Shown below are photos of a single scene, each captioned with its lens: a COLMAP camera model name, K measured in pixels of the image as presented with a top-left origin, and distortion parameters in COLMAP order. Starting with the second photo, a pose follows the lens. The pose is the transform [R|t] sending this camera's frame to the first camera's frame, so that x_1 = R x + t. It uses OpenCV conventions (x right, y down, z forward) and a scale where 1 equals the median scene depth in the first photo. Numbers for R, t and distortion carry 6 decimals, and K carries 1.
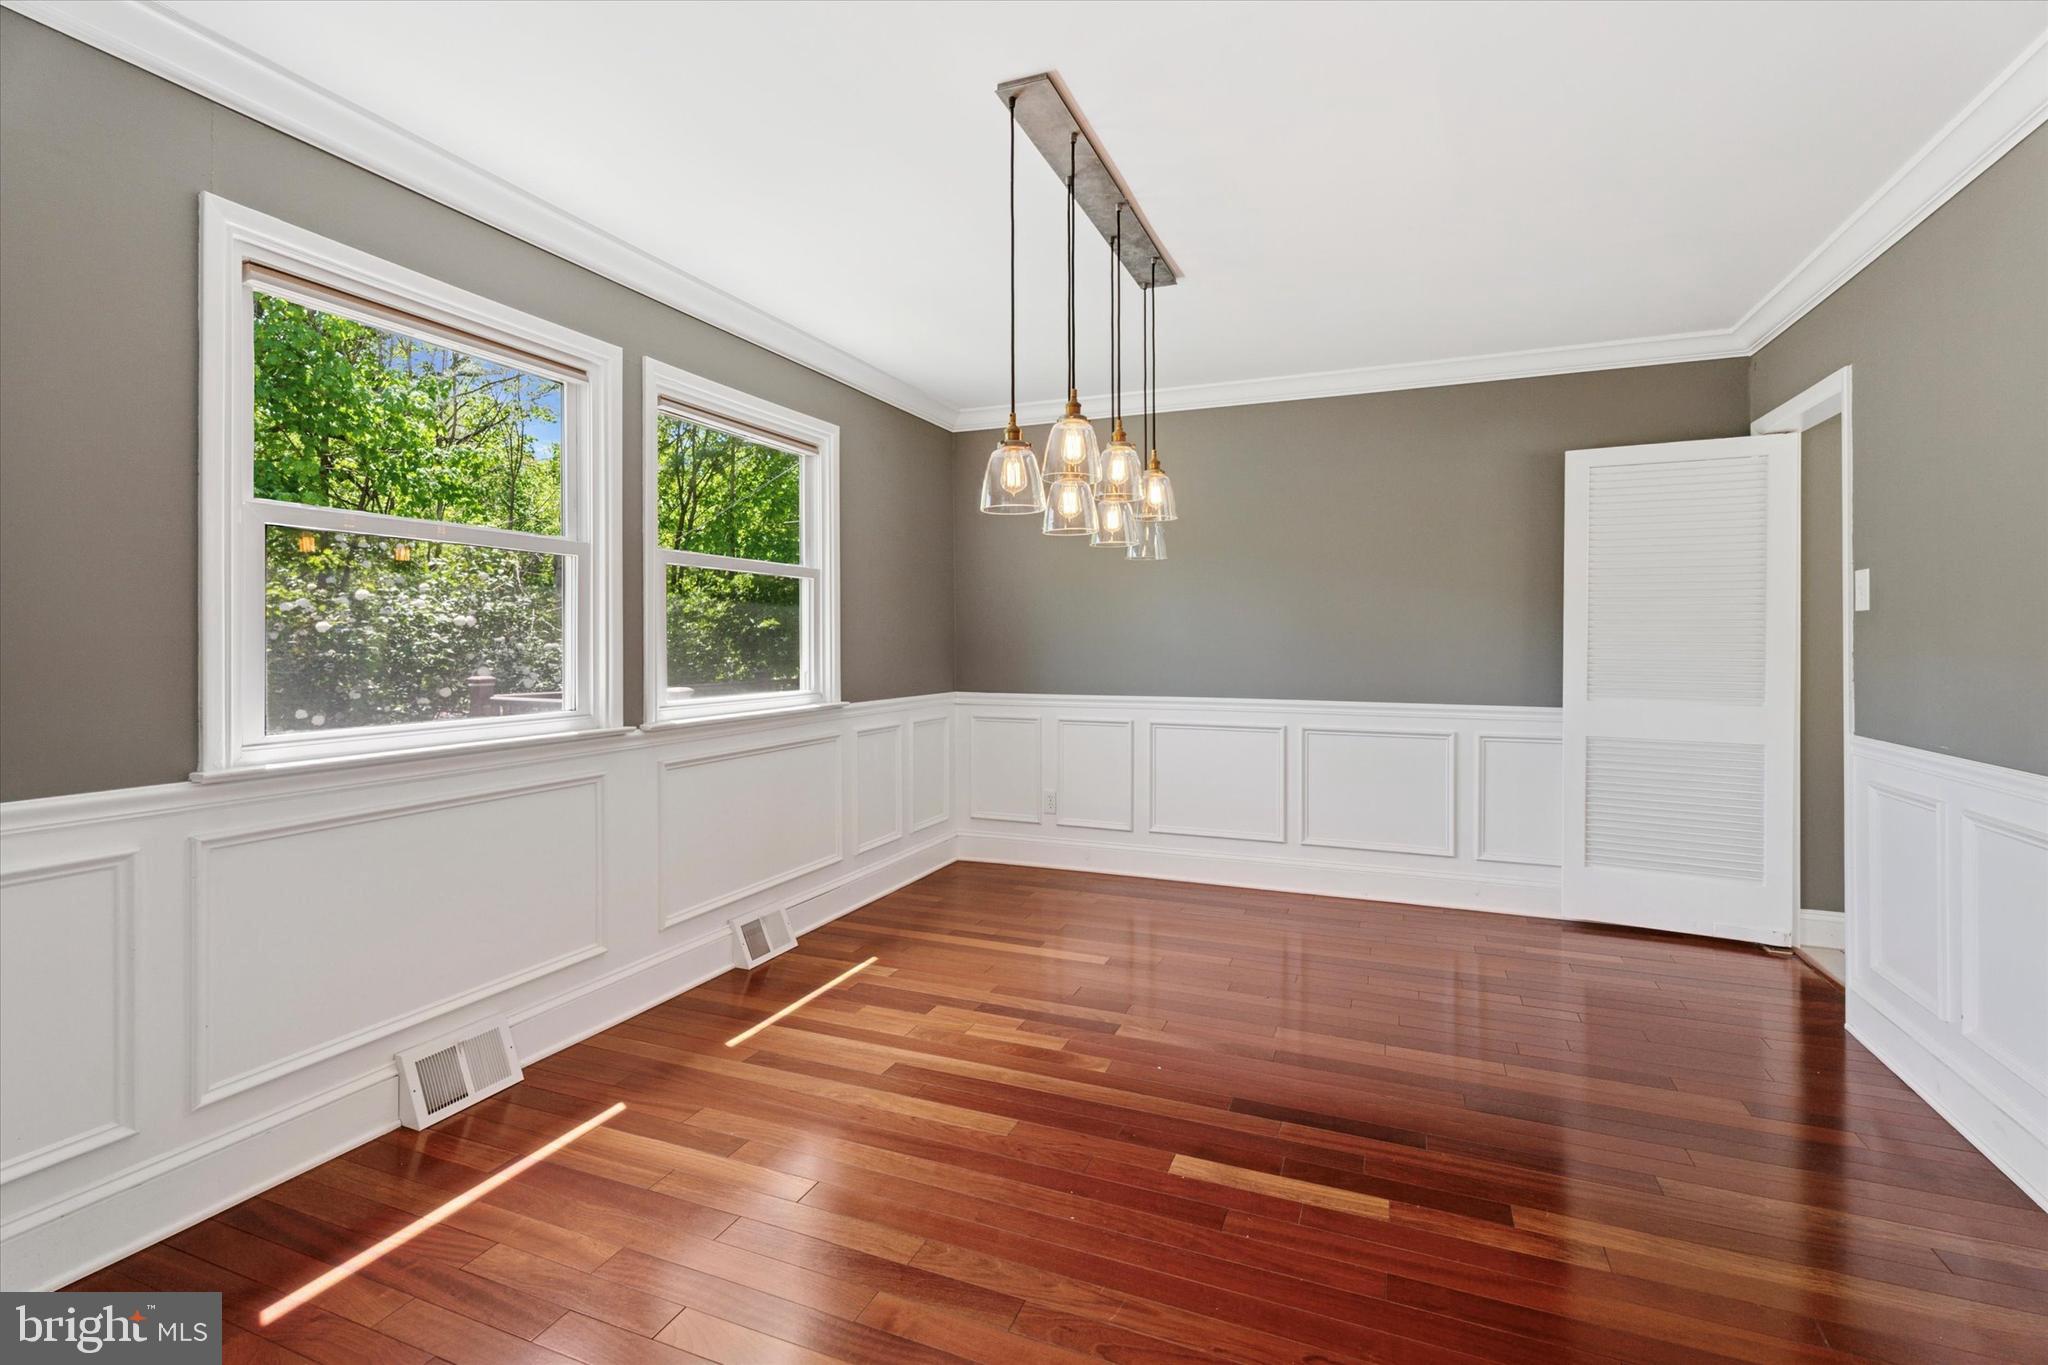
lens RADIAL K [[939.1, 0, 1016.1], [0, 939.1, 635.8], [0, 0, 1]] dist [-0.000935, 0.000193]
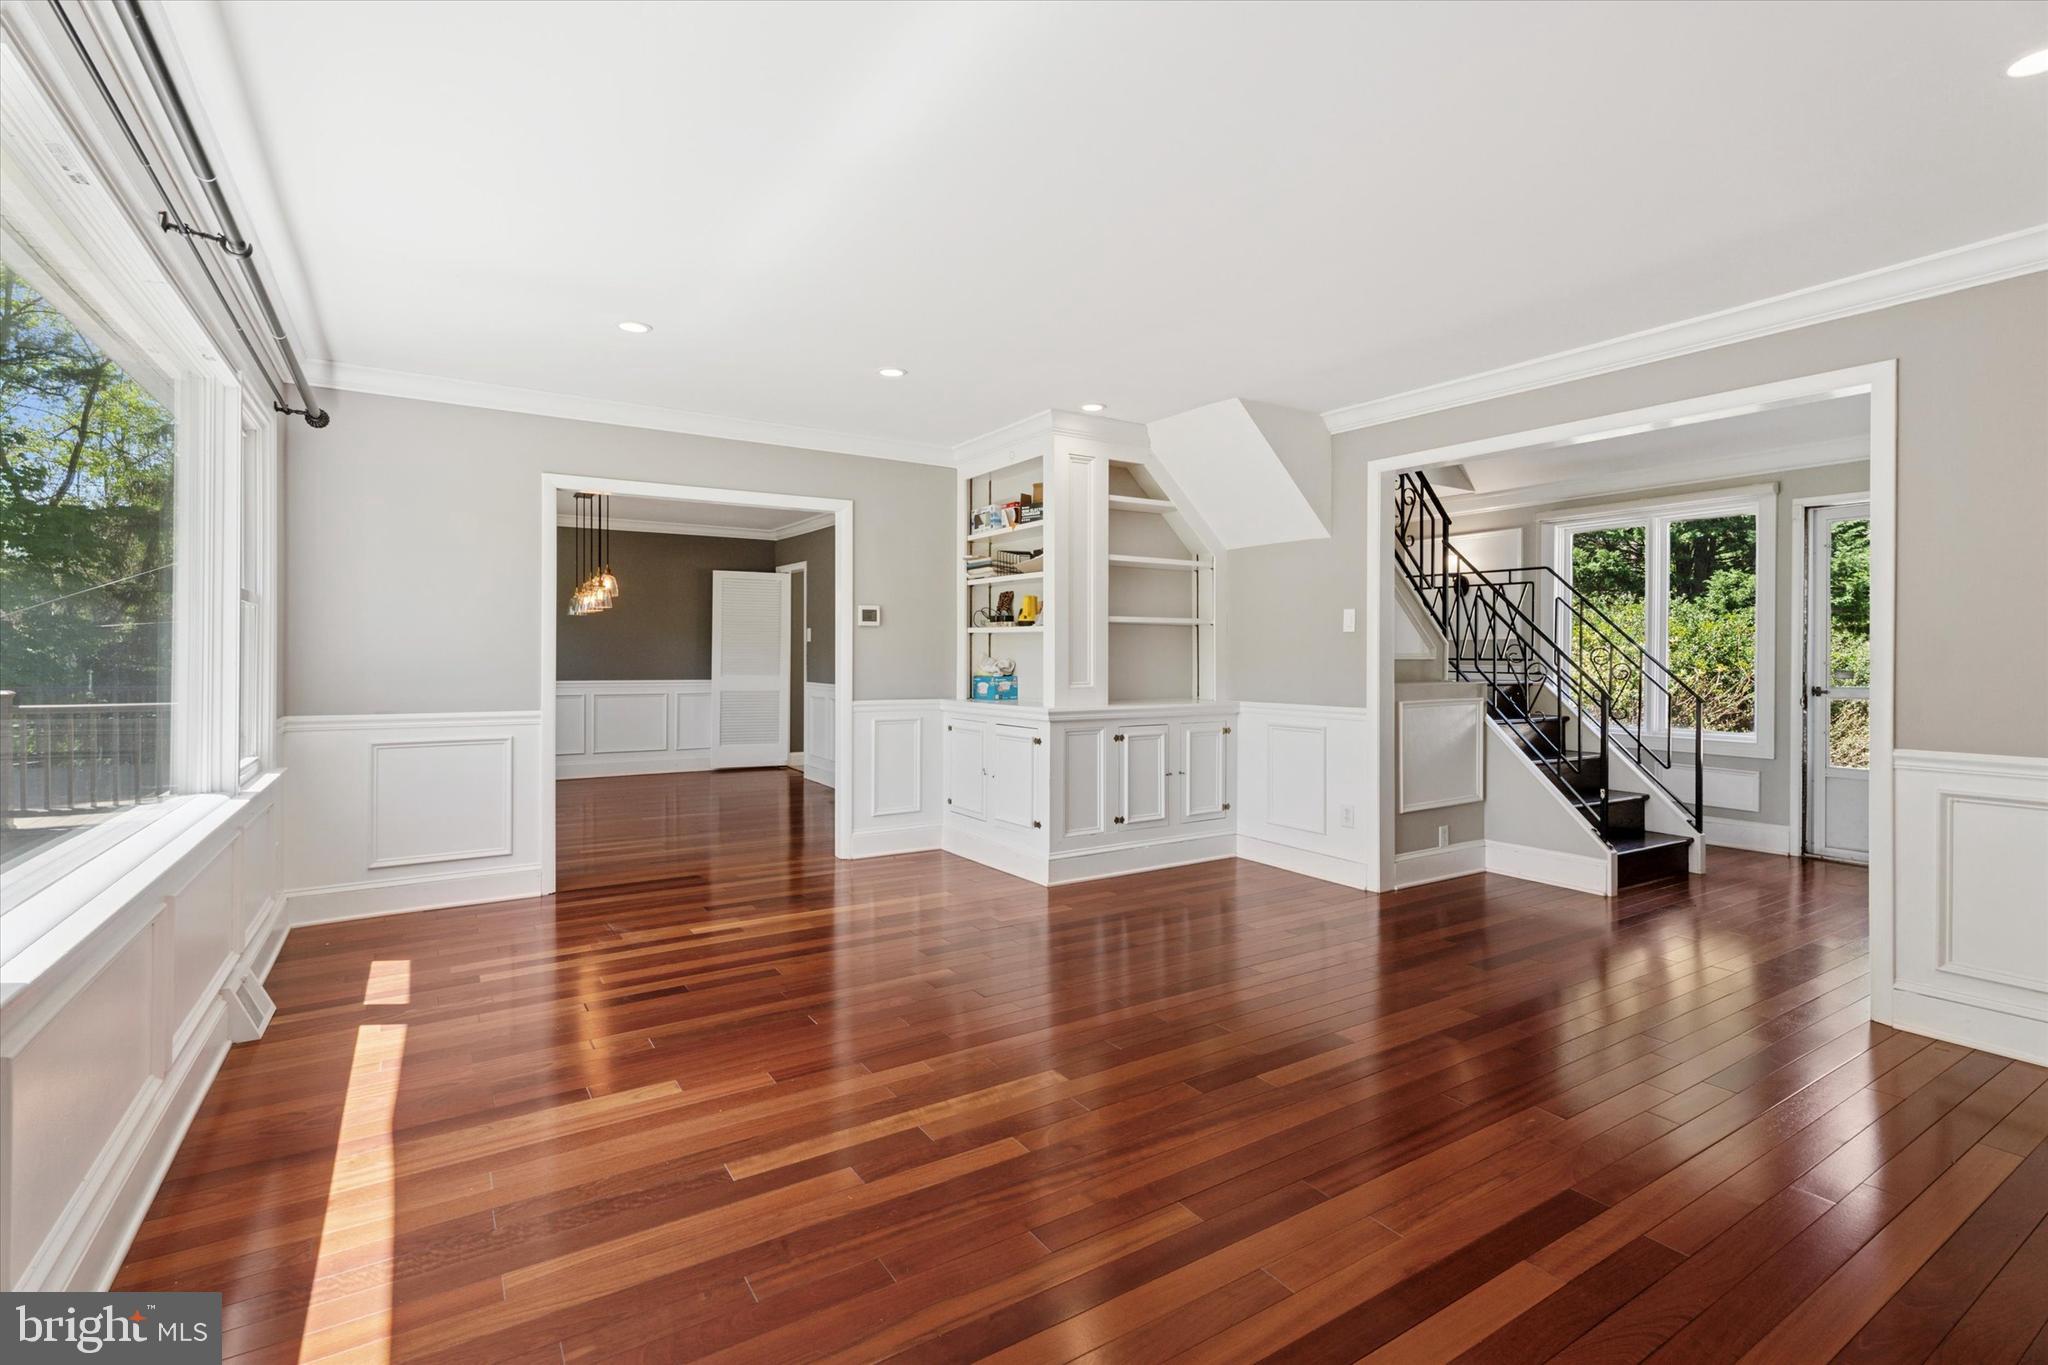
lens RADIAL K [[939.1, 0, 1011.0], [0, 939.1, 648.6], [0, 0, 1]] dist [-0.000935, 0.000193]
pose [[0.581584, 0.004262, 0.813475, -0.945839], [-0.007194, 0.999974, -0.000097, -0.006267], [-0.813455, -0.005795, 0.581599, -1.032581]]
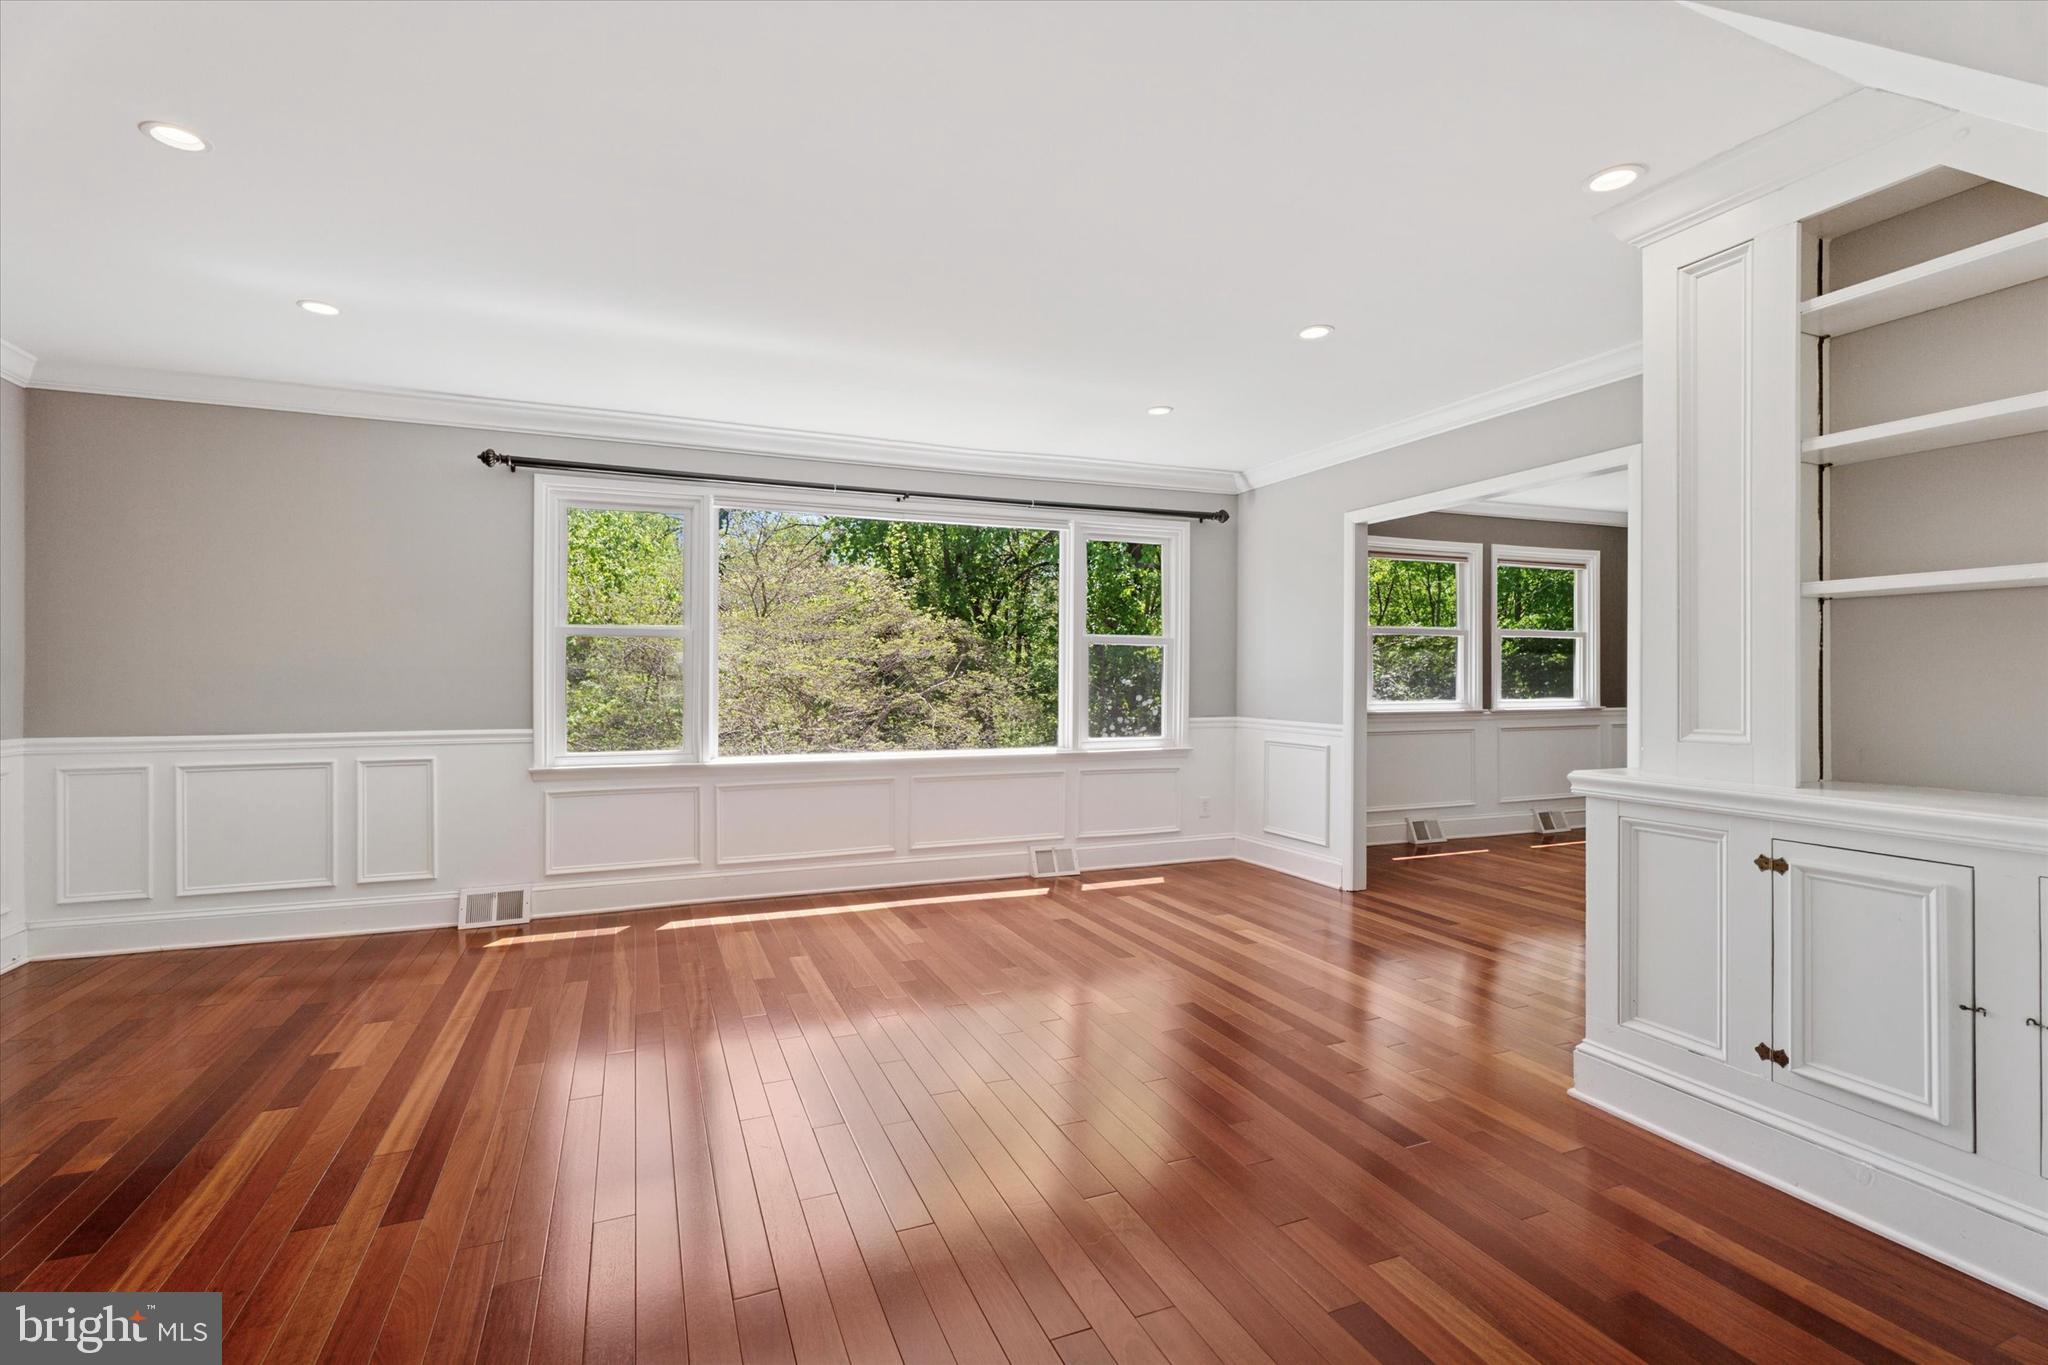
lens RADIAL K [[939.1, 0, 1022.8], [0, 939.1, 674.8], [0, 0, 1]] dist [-0.000935, 0.000193]
pose [[0.708308, 0.002408, -0.705899, 0.318080], [0.001936, 0.999984, 0.005353, -0.001268], [0.705901, -0.005159, 0.708292, -1.116714]]
